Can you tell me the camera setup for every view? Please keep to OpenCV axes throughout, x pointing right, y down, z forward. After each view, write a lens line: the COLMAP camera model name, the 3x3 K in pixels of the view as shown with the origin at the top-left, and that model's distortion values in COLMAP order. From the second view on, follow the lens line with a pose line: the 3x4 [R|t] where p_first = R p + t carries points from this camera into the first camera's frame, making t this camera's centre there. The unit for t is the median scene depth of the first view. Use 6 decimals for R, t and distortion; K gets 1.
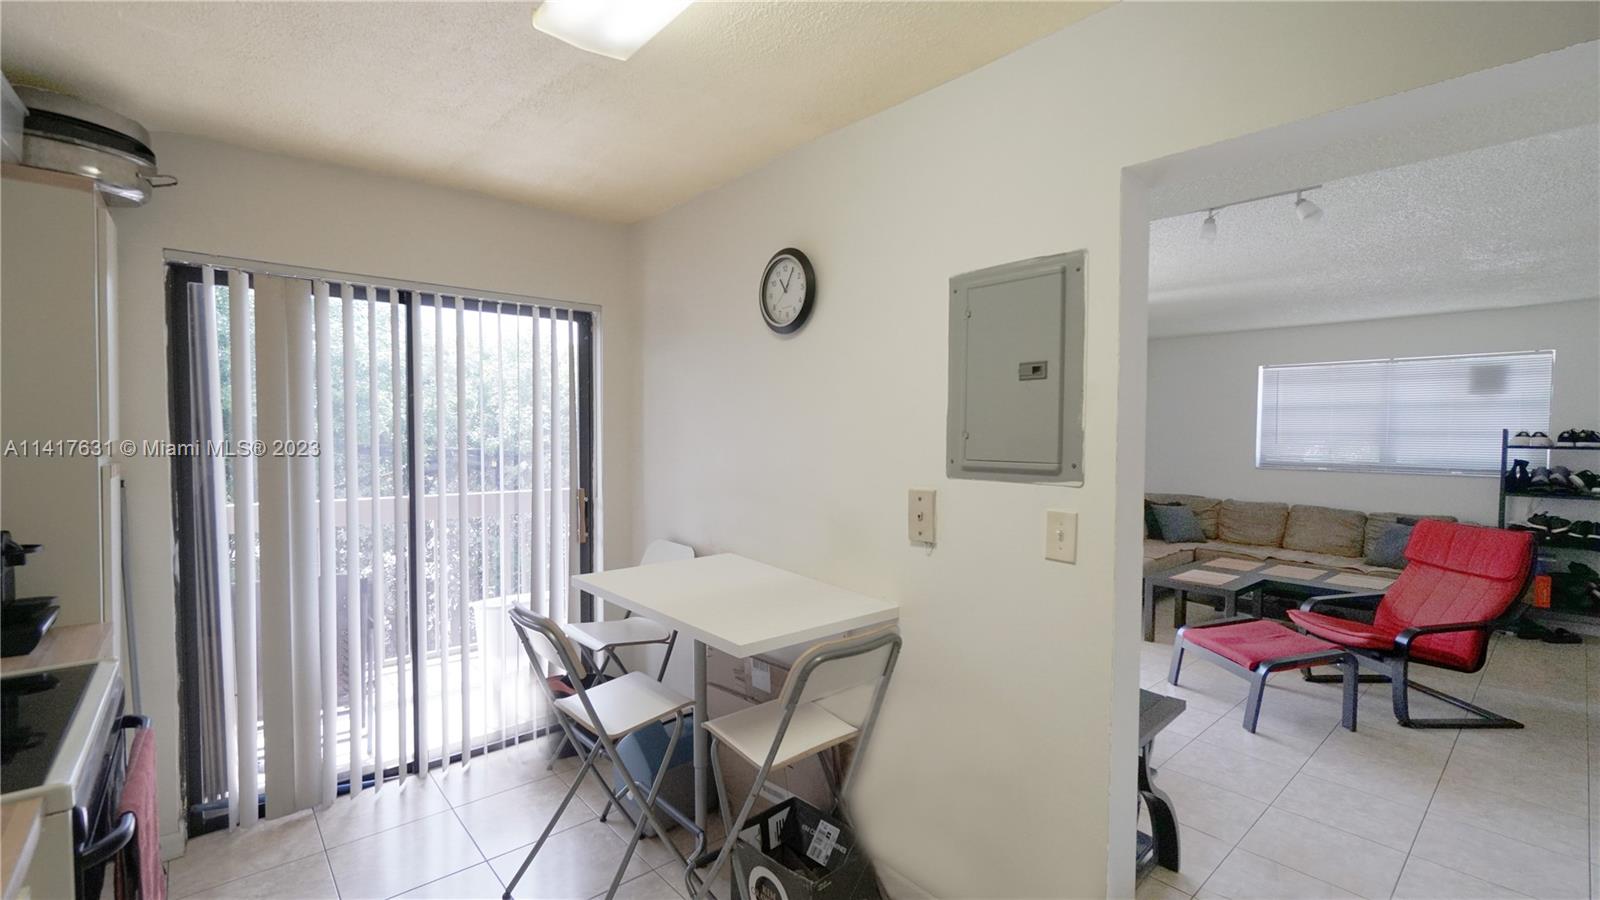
lens RADIAL K [[688.3, 0, 791.6], [0, 688.3, 456.4], [0, 0, 1]] dist [-0.001885, 0.001156]
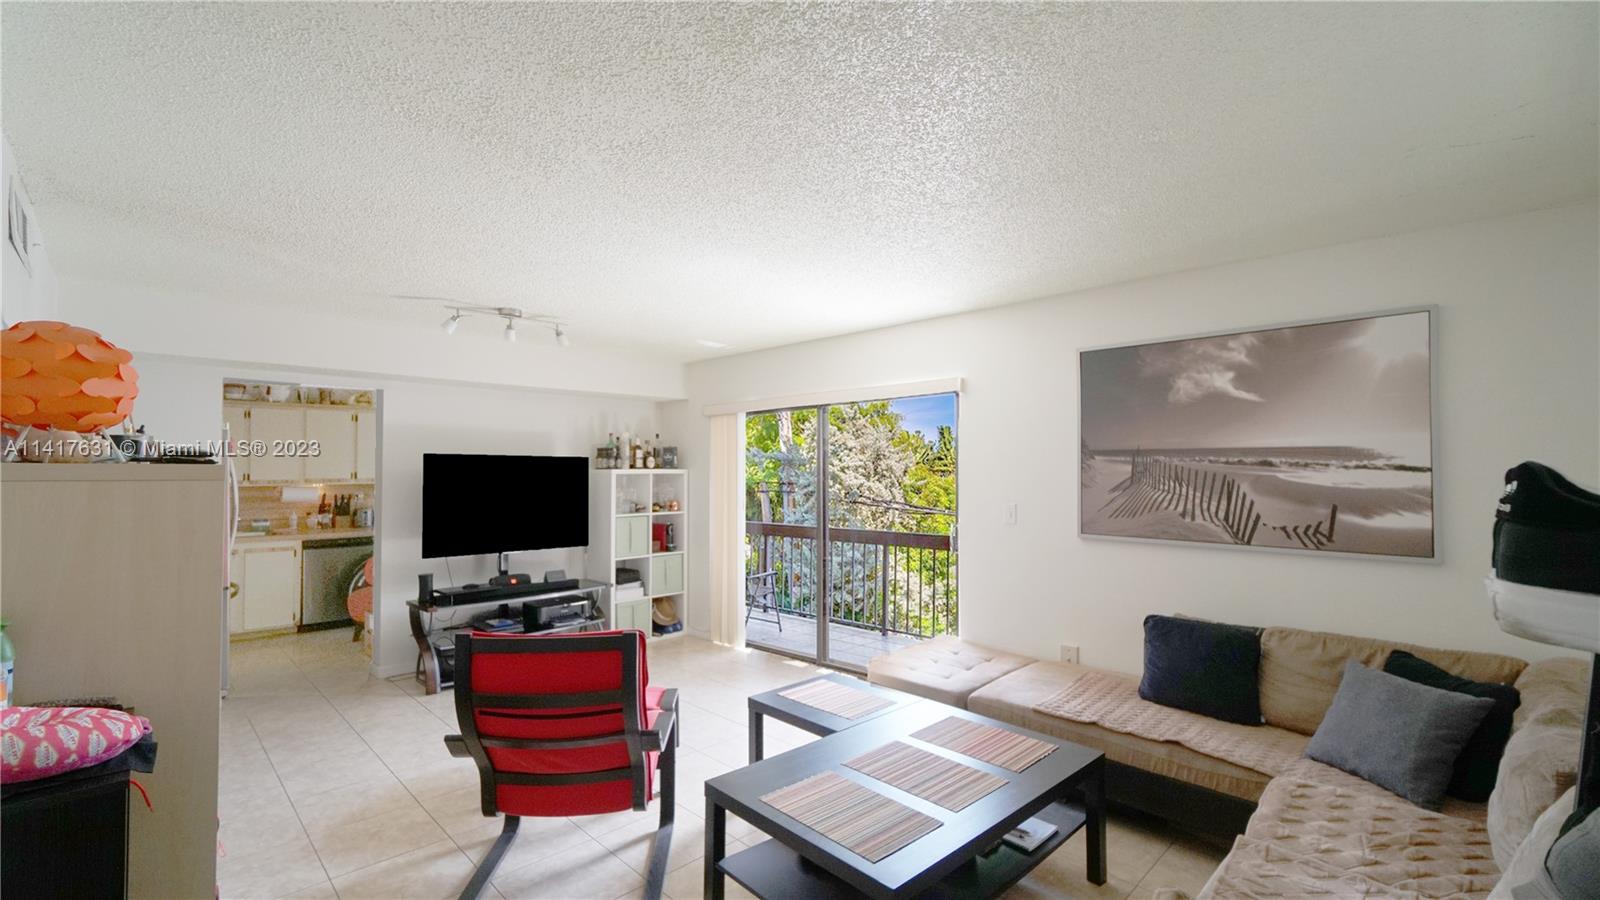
lens RADIAL K [[688.3, 0, 791.6], [0, 688.3, 456.4], [0, 0, 1]] dist [-0.001885, 0.001156]
pose [[0.054654, -0.027815, -0.998118, 1.188287], [-0.040091, 0.998745, -0.030028, -0.025881], [0.997700, 0.041657, 0.053470, 0.870822]]
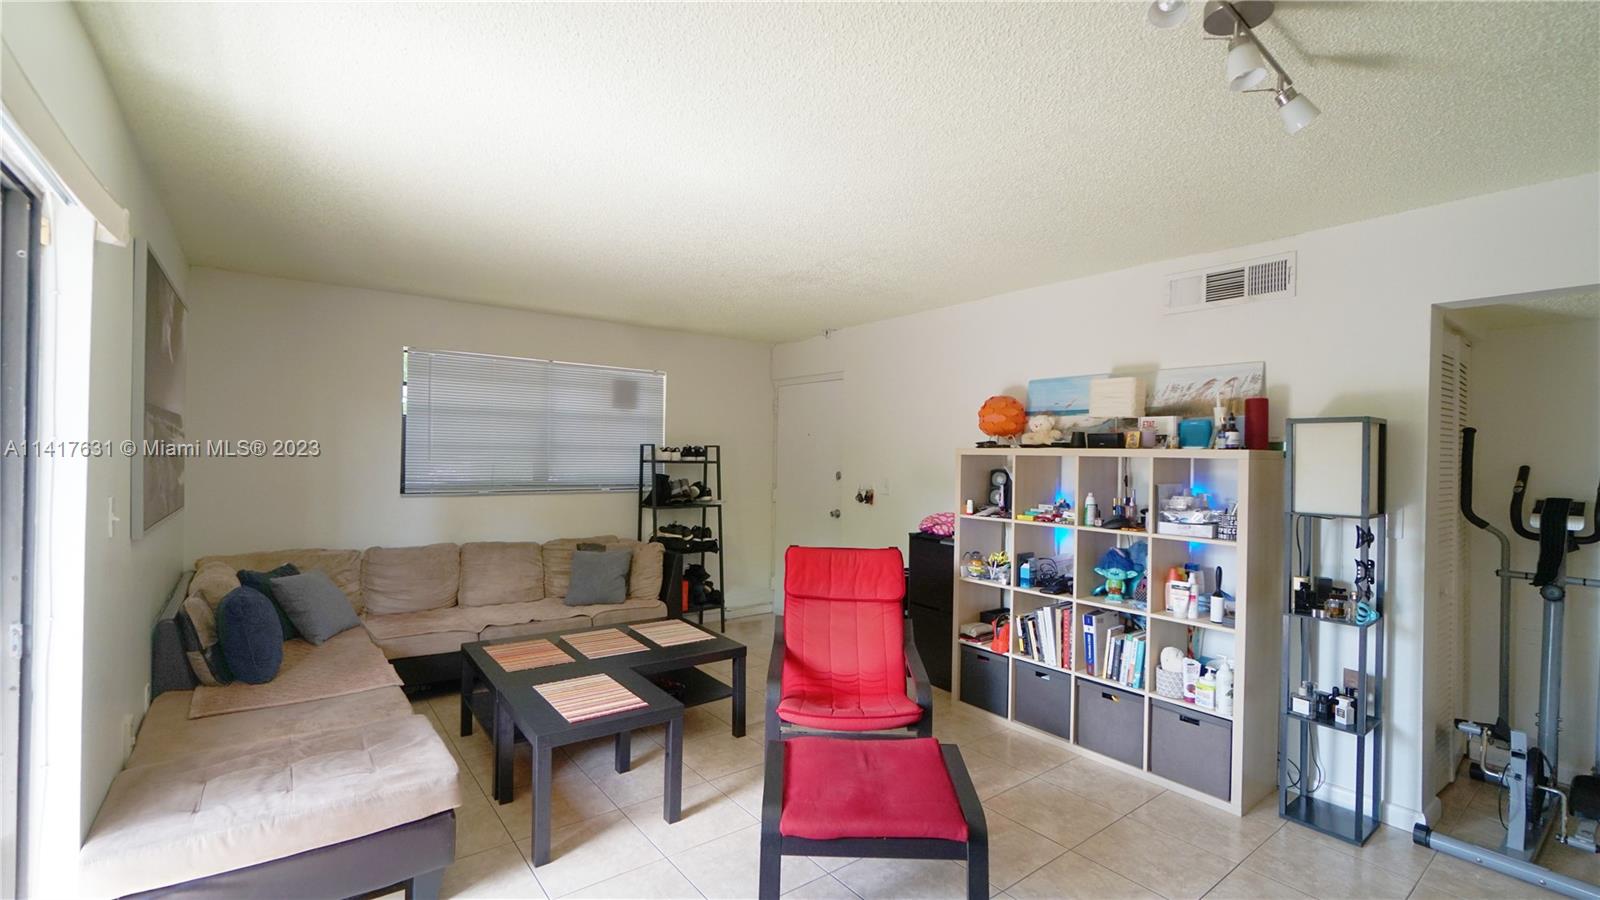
lens RADIAL K [[688.3, 0, 791.6], [0, 688.3, 456.4], [0, 0, 1]] dist [-0.001885, 0.001156]
pose [[0.068680, -0.005317, 0.997625, 0.036902], [0.021016, 0.999772, 0.003882, -0.021923], [-0.997417, 0.020699, 0.068776, 0.751094]]
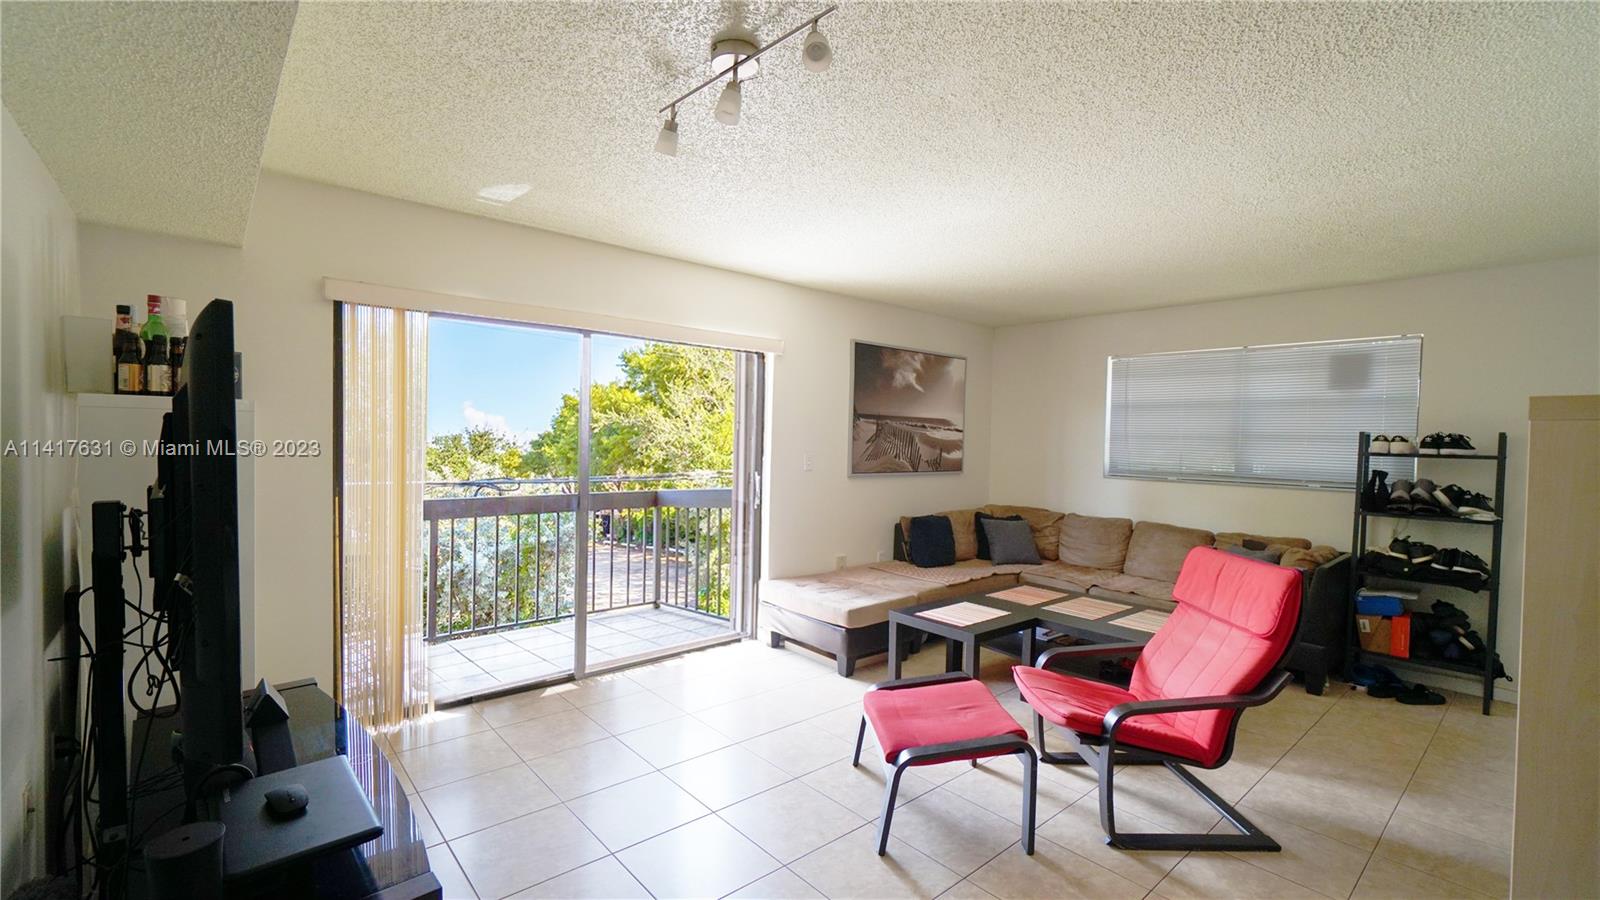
lens RADIAL K [[688.3, 0, 791.6], [0, 688.3, 456.4], [0, 0, 1]] dist [-0.001885, 0.001156]
pose [[0.999873, 0.015946, 0.000124, 0.385876], [-0.015945, 0.999838, -0.008390, 0.006406], [-0.000257, 0.008387, 0.999965, 0.205607]]
